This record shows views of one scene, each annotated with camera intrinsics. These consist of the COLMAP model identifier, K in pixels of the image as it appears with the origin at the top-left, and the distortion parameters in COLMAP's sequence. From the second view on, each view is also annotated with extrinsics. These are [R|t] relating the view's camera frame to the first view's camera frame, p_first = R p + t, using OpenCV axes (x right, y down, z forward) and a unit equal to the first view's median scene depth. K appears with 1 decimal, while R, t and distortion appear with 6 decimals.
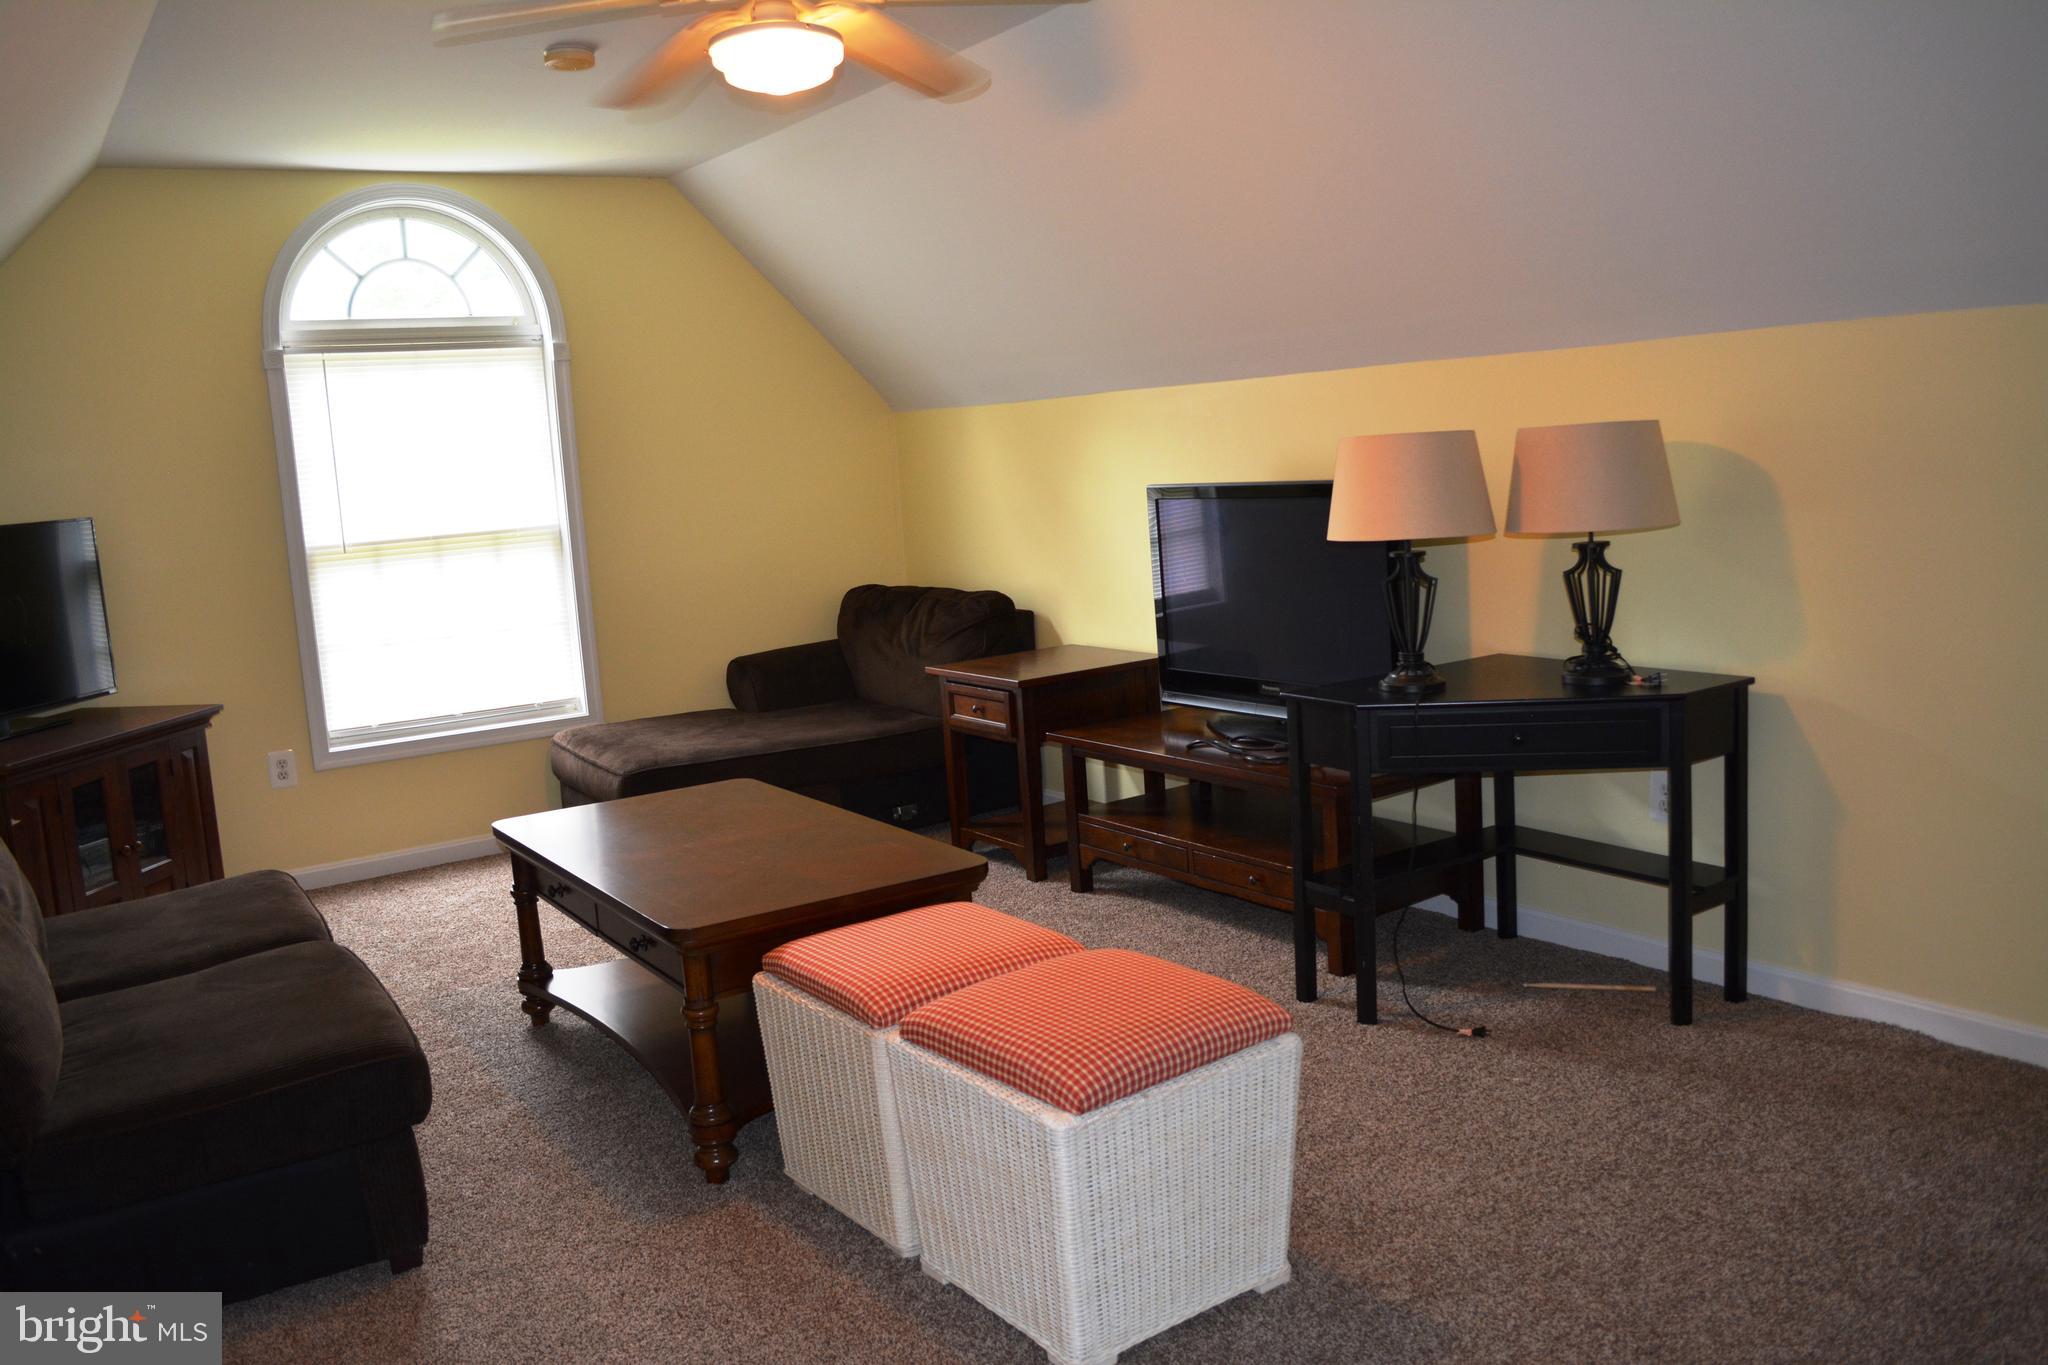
lens RADIAL K [[1613.6, 0, 1025.7], [0, 1613.6, 680.8], [0, 0, 1]] dist [-0.082216, 0.009602]
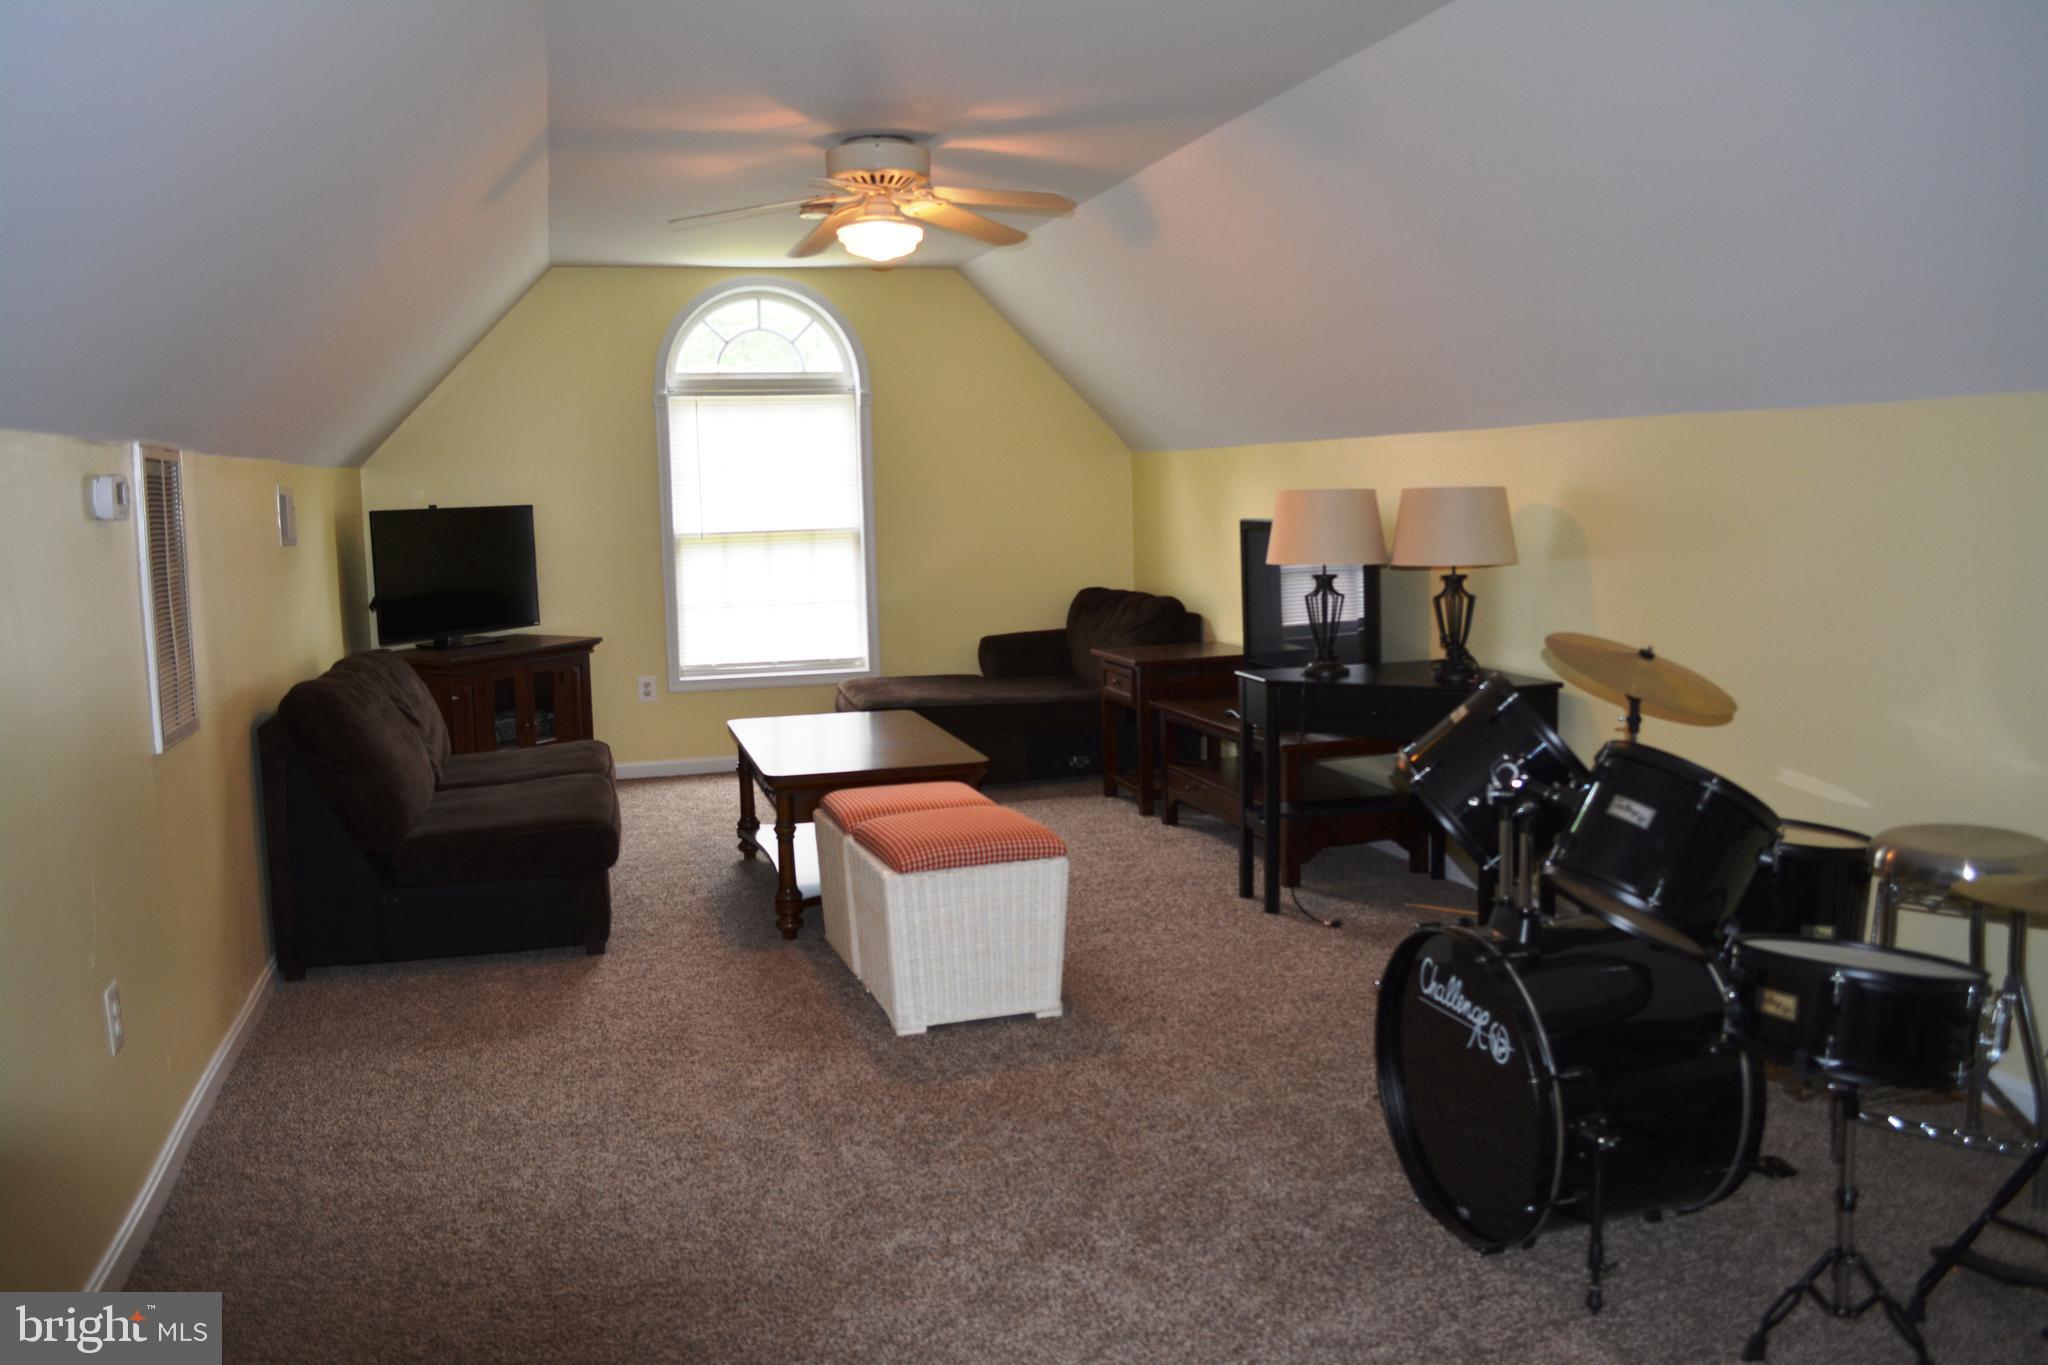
lens RADIAL K [[1613.6, 0, 1024.4], [0, 1613.6, 683.5], [0, 0, 1]] dist [-0.082216, 0.009602]
pose [[0.951311, 0.076794, -0.298512, 0.302389], [-0.079665, 0.996818, 0.002558, 0.021872], [0.297759, 0.021347, 0.954402, -0.289632]]
